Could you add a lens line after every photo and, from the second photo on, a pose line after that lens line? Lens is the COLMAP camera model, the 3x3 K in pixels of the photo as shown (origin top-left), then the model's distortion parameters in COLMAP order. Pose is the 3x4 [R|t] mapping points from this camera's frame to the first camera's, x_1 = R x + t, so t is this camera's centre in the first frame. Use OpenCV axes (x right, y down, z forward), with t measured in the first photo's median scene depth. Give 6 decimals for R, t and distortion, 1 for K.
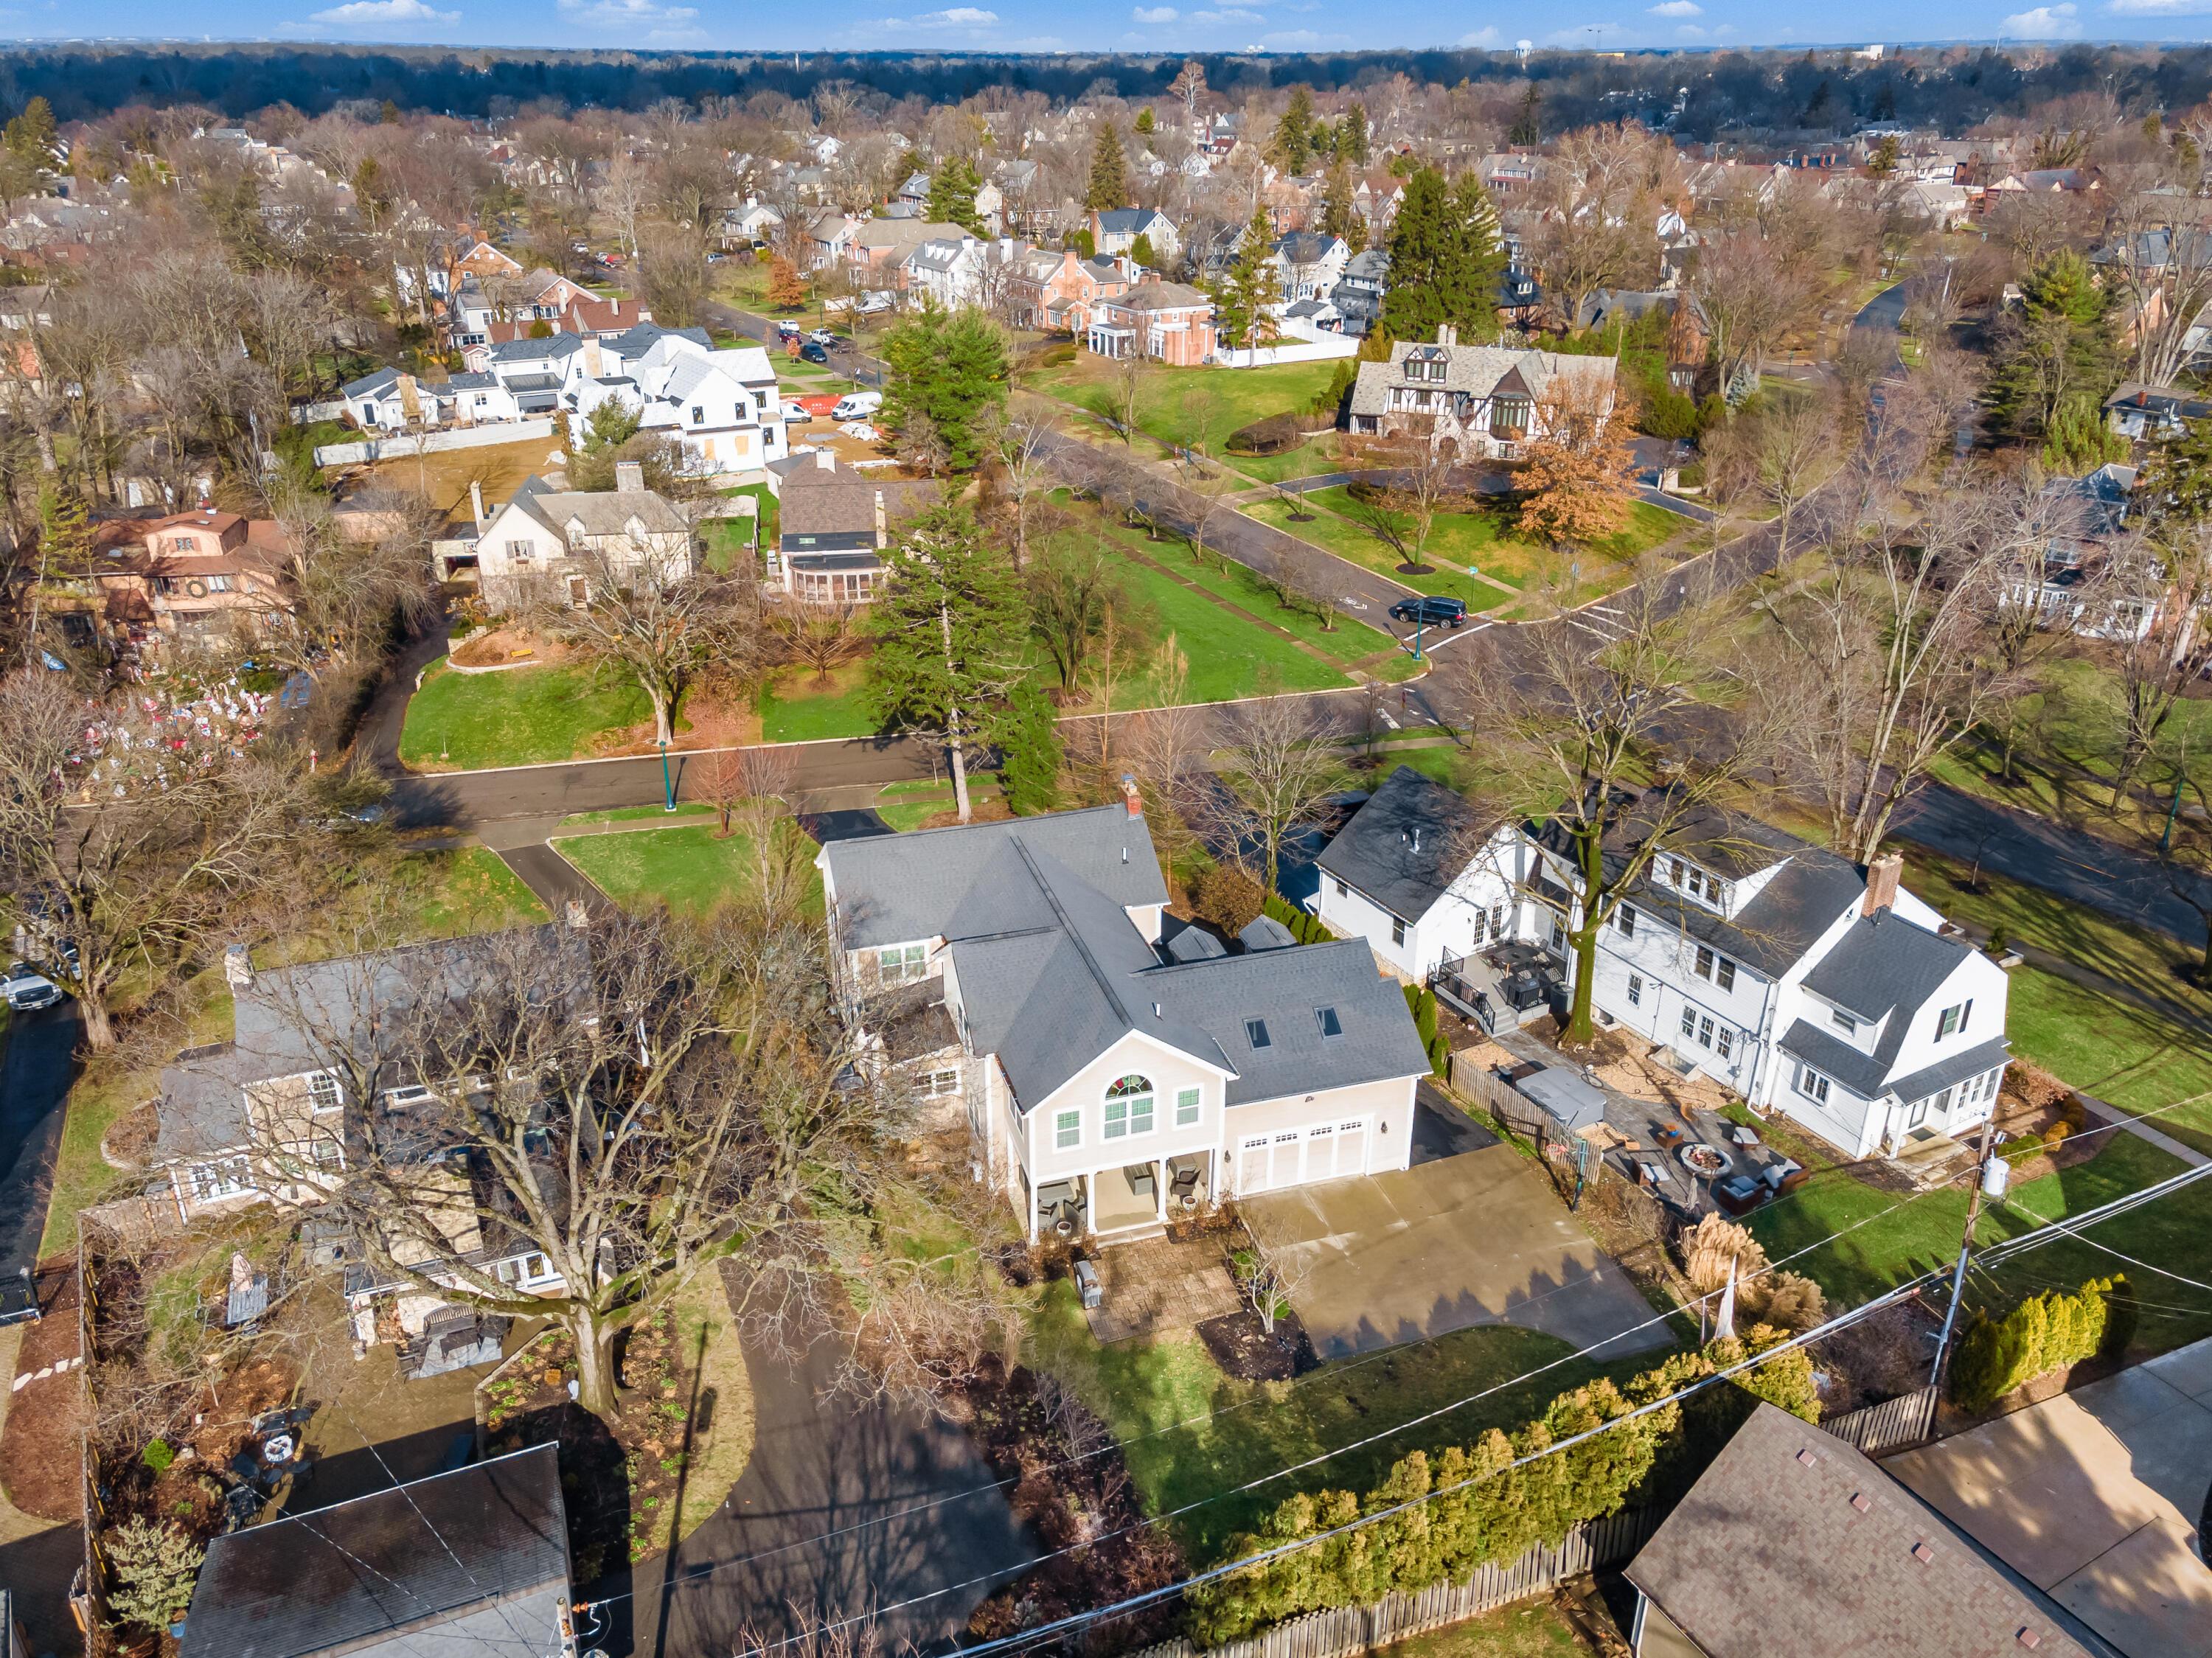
lens RADIAL K [[1594.3, 0, 1094.8], [0, 1594.3, 837.7], [0, 0, 1]] dist [0.034845, 0.019266]
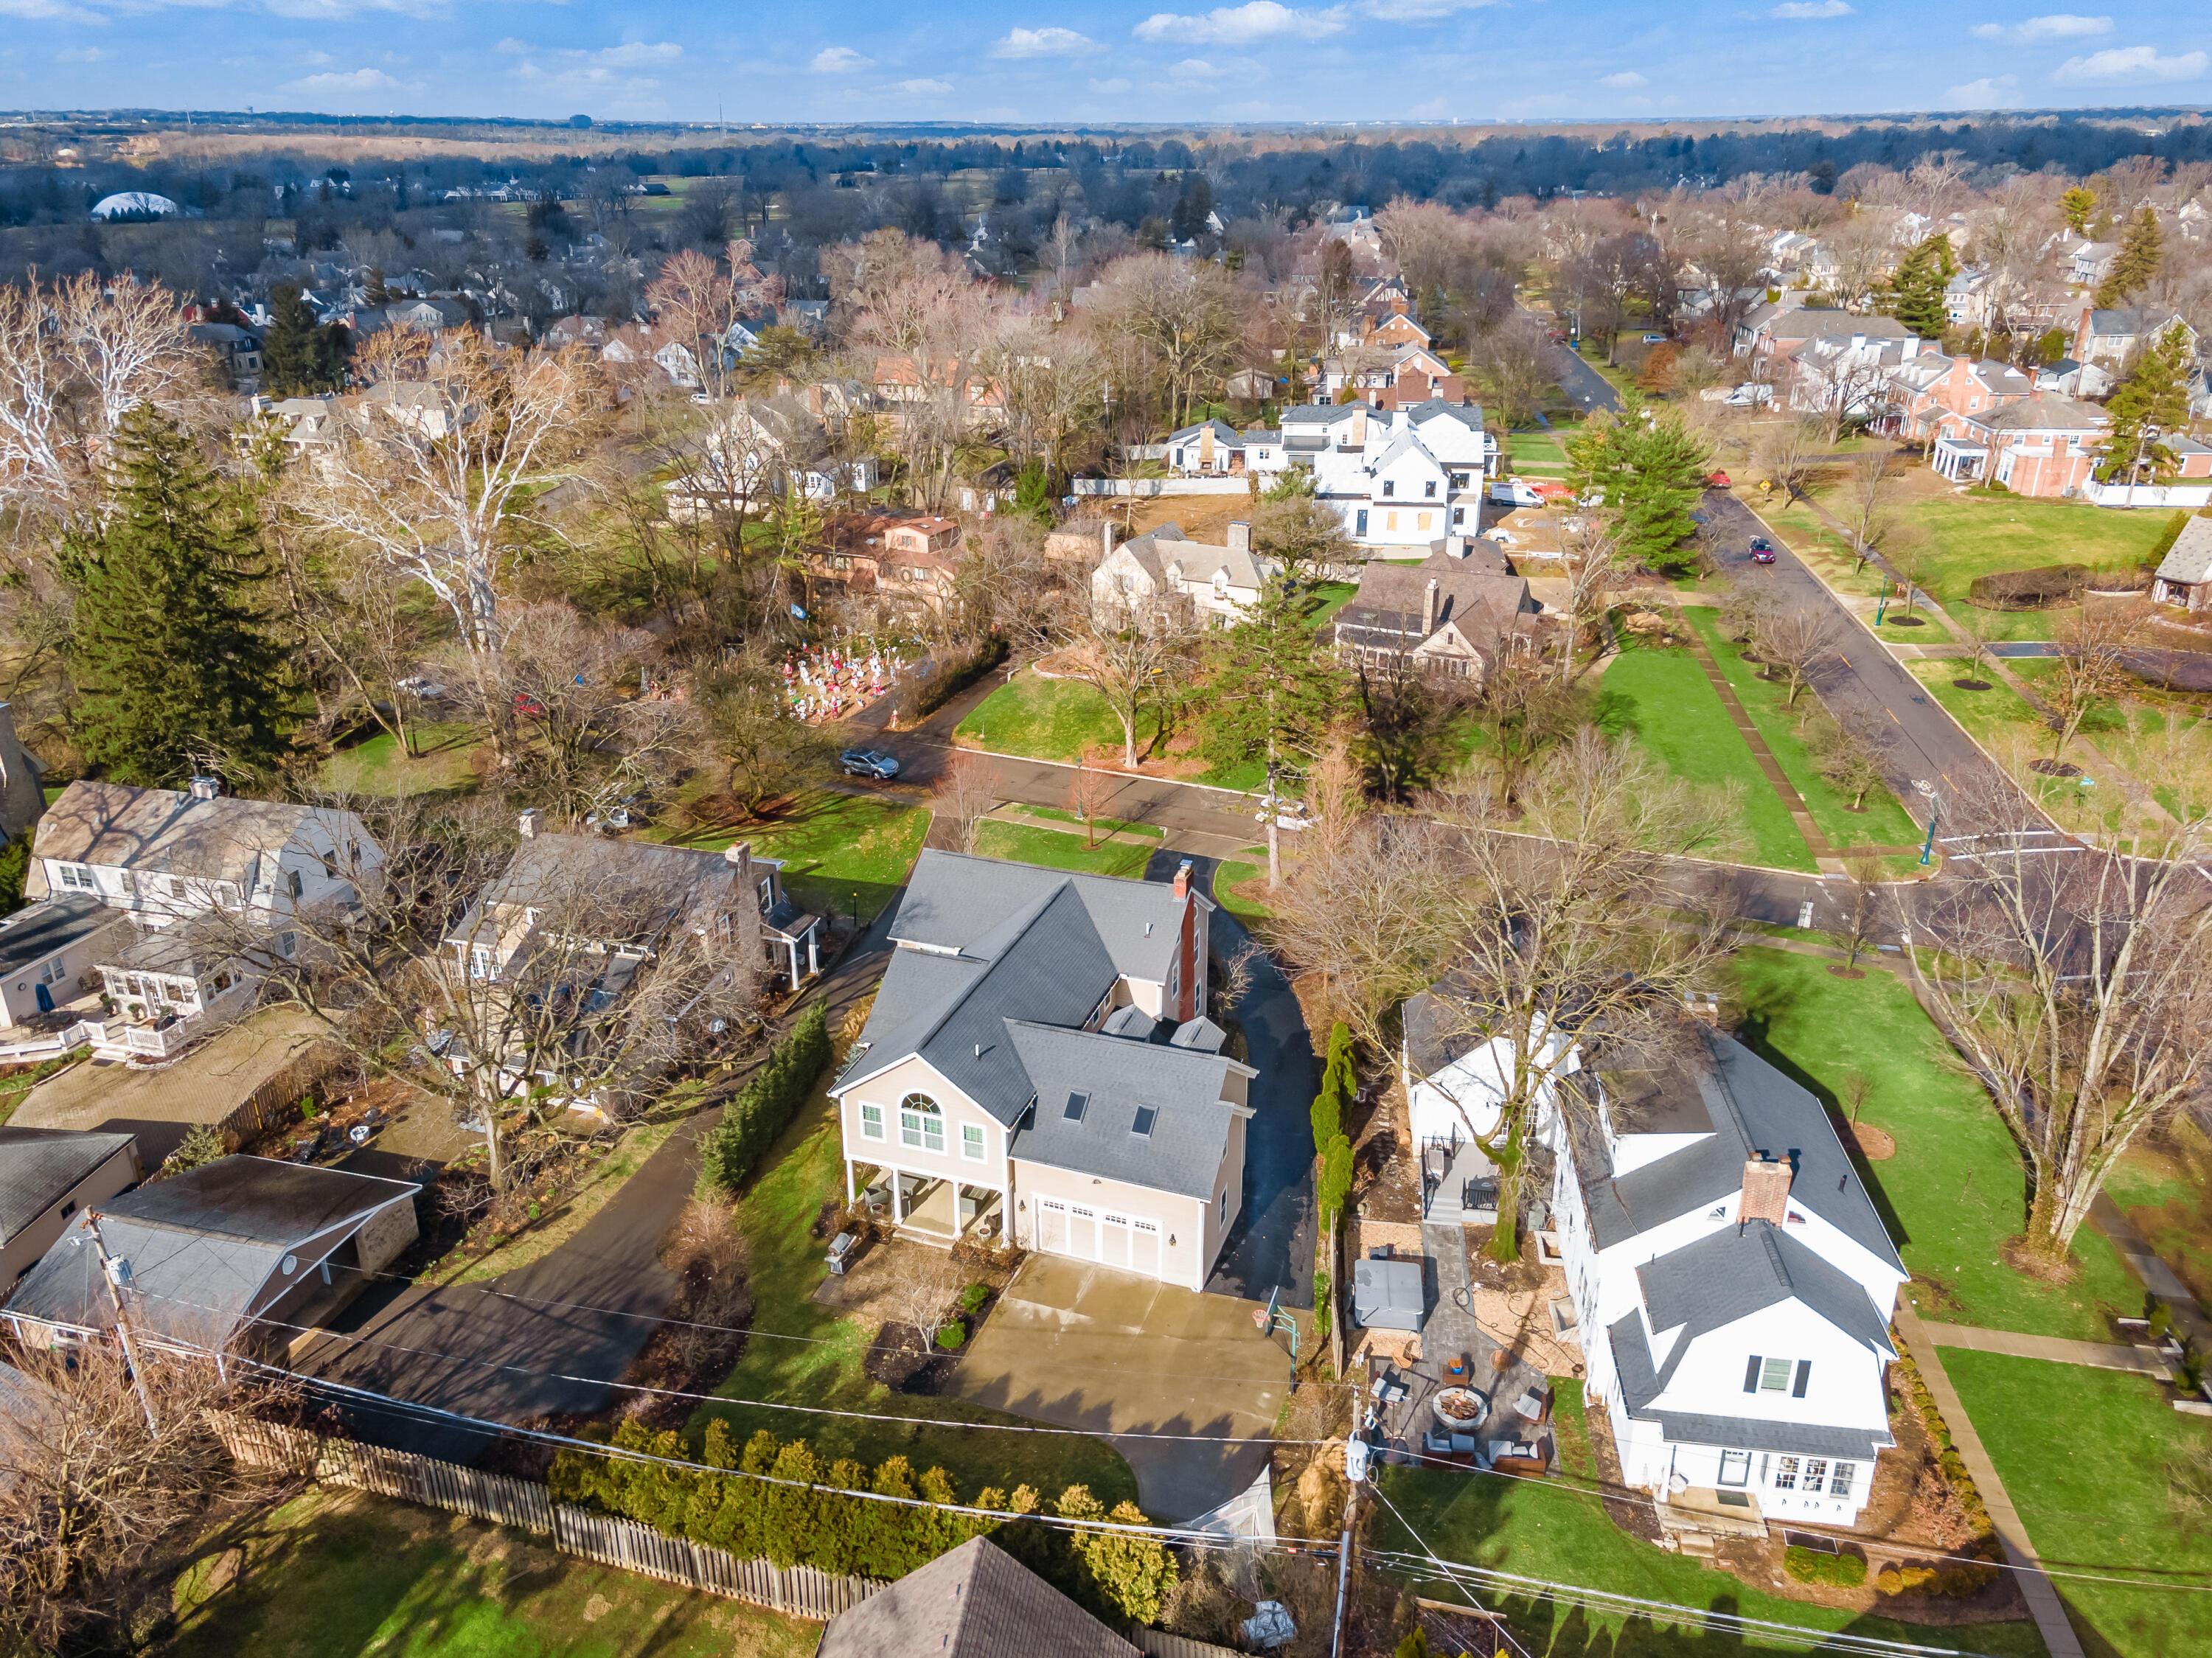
lens RADIAL K [[1594.3, 0, 1106.9], [0, 1594.3, 831.7], [0, 0, 1]] dist [0.034845, 0.019266]
pose [[0.803396, 0.237696, -0.545945, 0.438236], [-0.258361, 0.965218, 0.040044, -0.069019], [0.536474, 0.108879, 0.836863, 0.061521]]
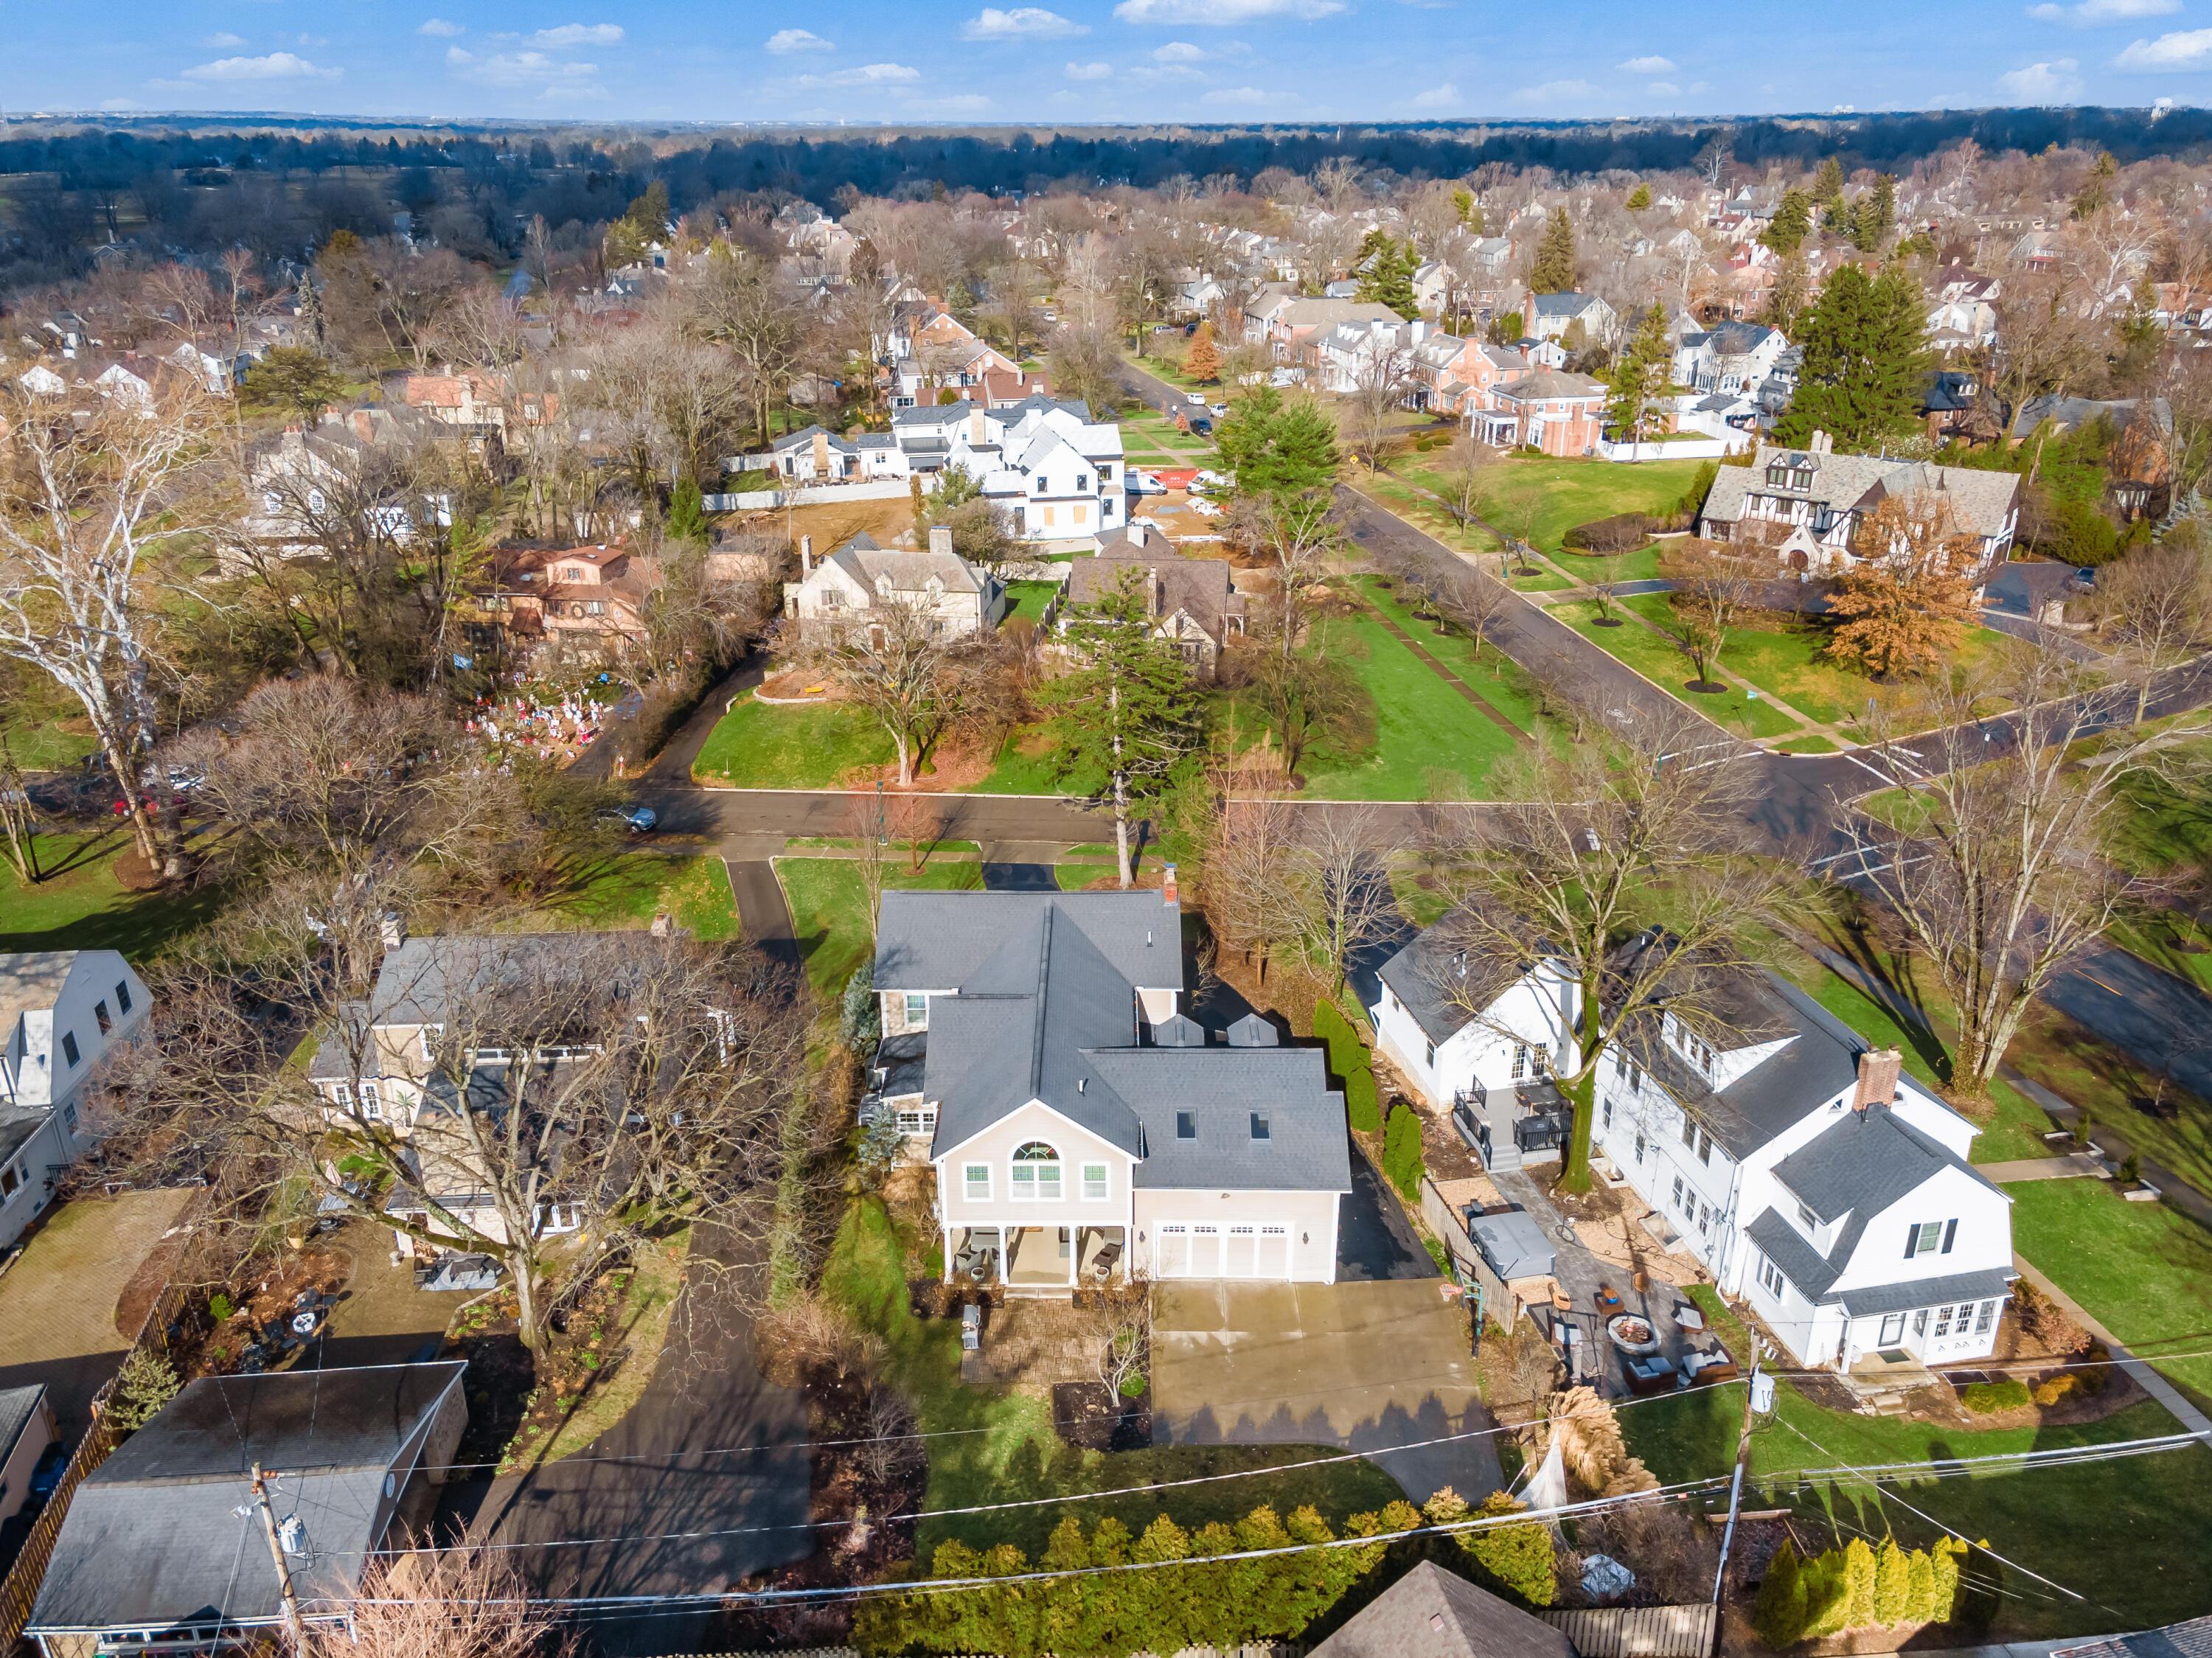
lens RADIAL K [[1594.3, 0, 1100.8], [0, 1594.3, 837.3], [0, 0, 1]] dist [0.034845, 0.019266]
pose [[0.954616, 0.118440, -0.273277, 0.207334], [-0.128073, 0.991608, -0.017617, -0.025593], [0.268897, 0.051817, 0.961774, -0.021847]]
